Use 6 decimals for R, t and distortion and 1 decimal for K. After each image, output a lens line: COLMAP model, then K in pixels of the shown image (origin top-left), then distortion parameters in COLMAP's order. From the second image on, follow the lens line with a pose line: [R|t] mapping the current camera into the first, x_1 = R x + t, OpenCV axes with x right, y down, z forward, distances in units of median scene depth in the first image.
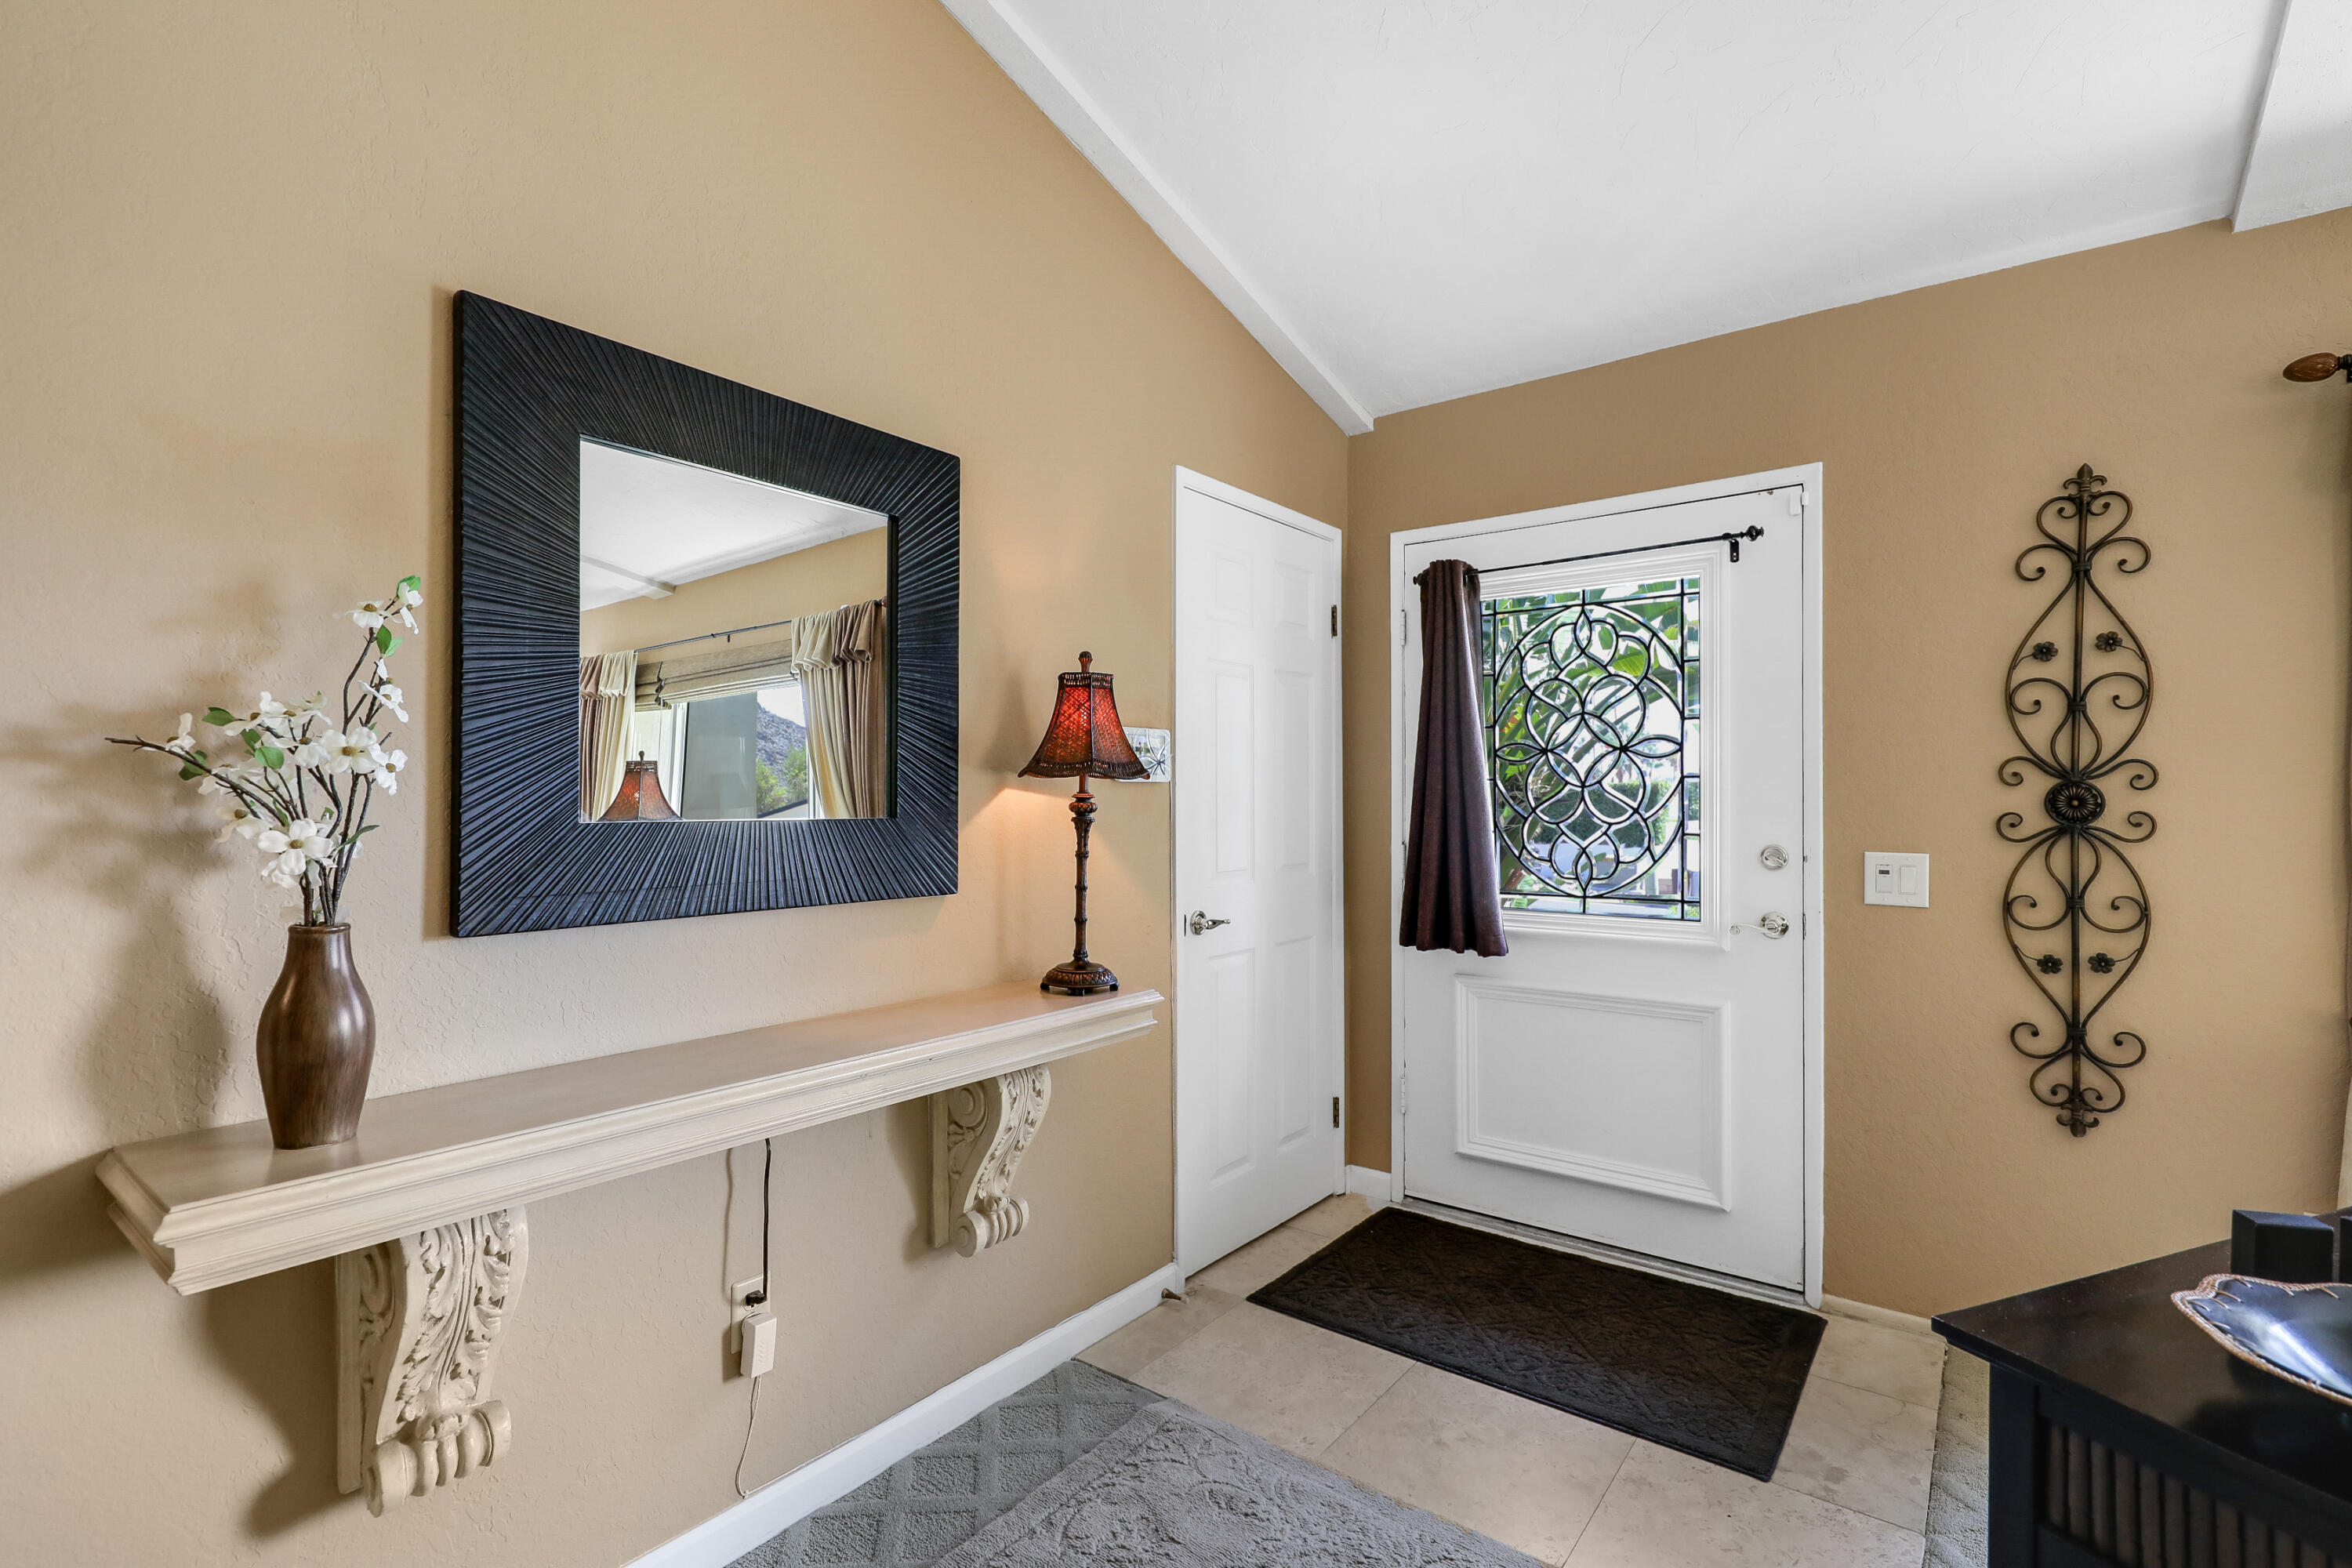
lens RADIAL K [[1078.6, 0, 1195.4], [0, 1078.6, 795.6], [0, 0, 1]] dist [0.015565, -0.007035]
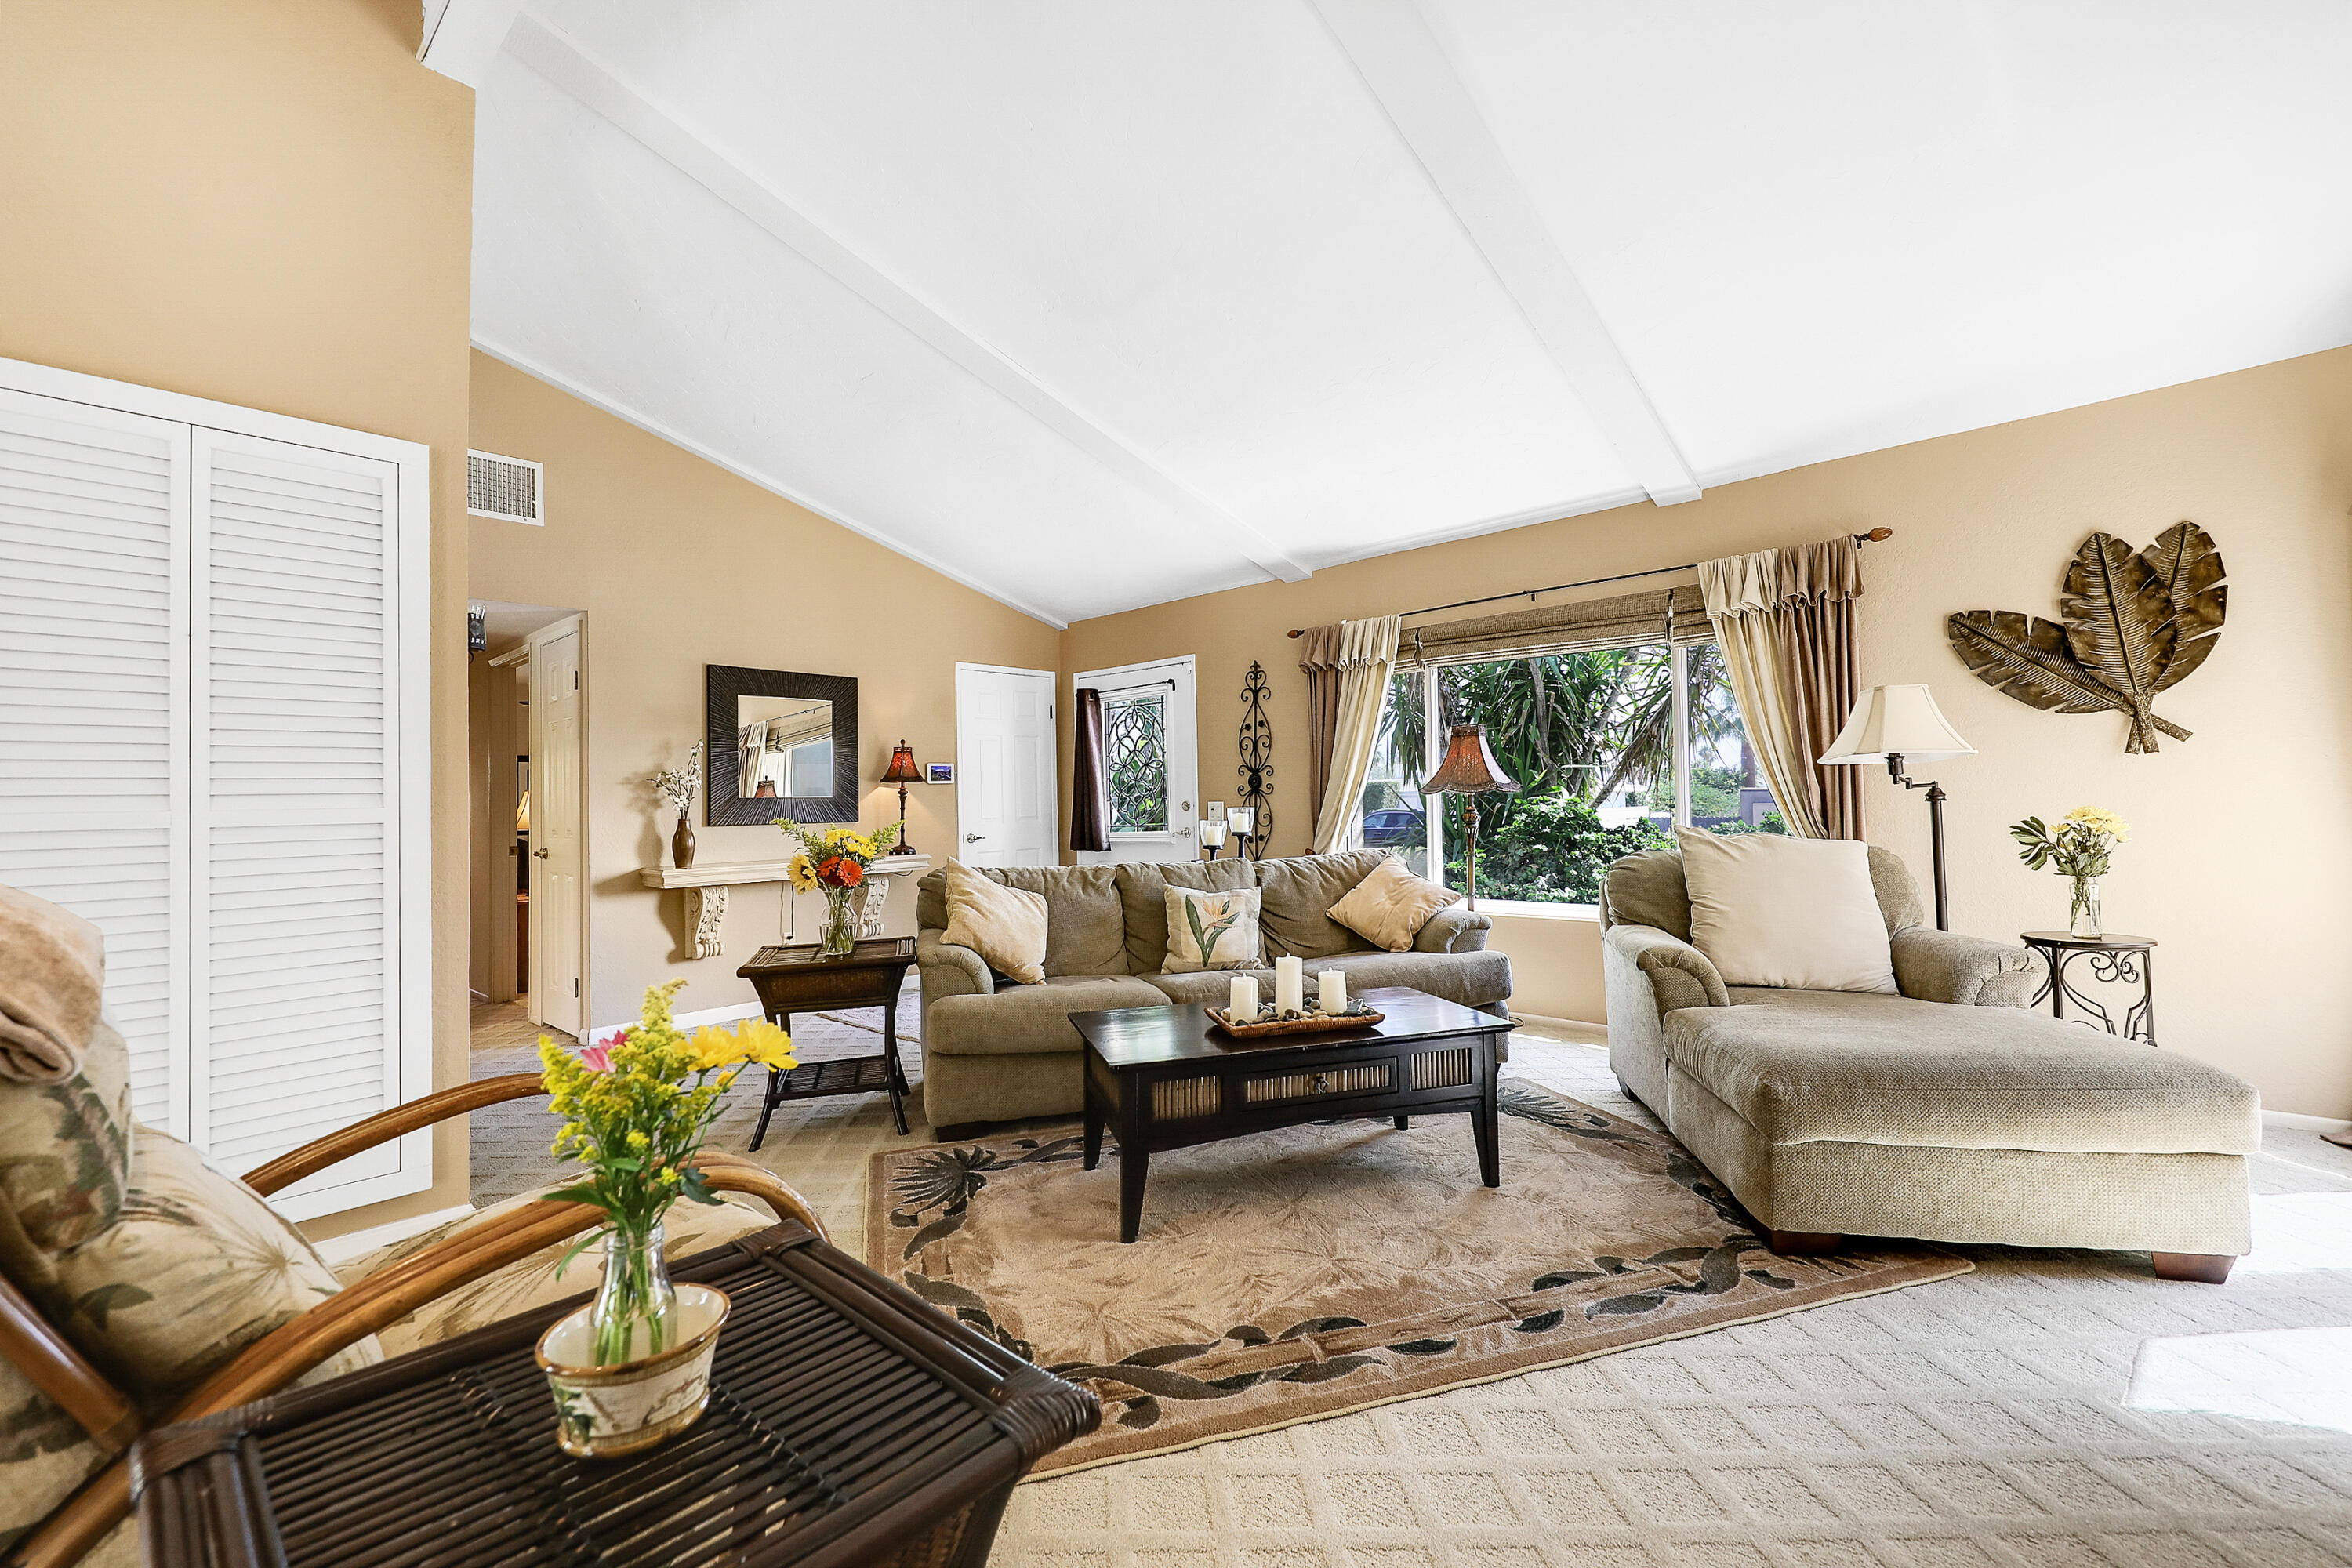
lens RADIAL K [[966.2, 0, 1196.5], [0, 966.2, 778.2], [0, 0, 1]] dist [0.017965, 0.000057]
pose [[0.996900, -0.028944, -0.073166, 0.853623], [0.027289, 0.999351, -0.023519, 0.054089], [0.073799, 0.021450, 0.997042, -1.514444]]
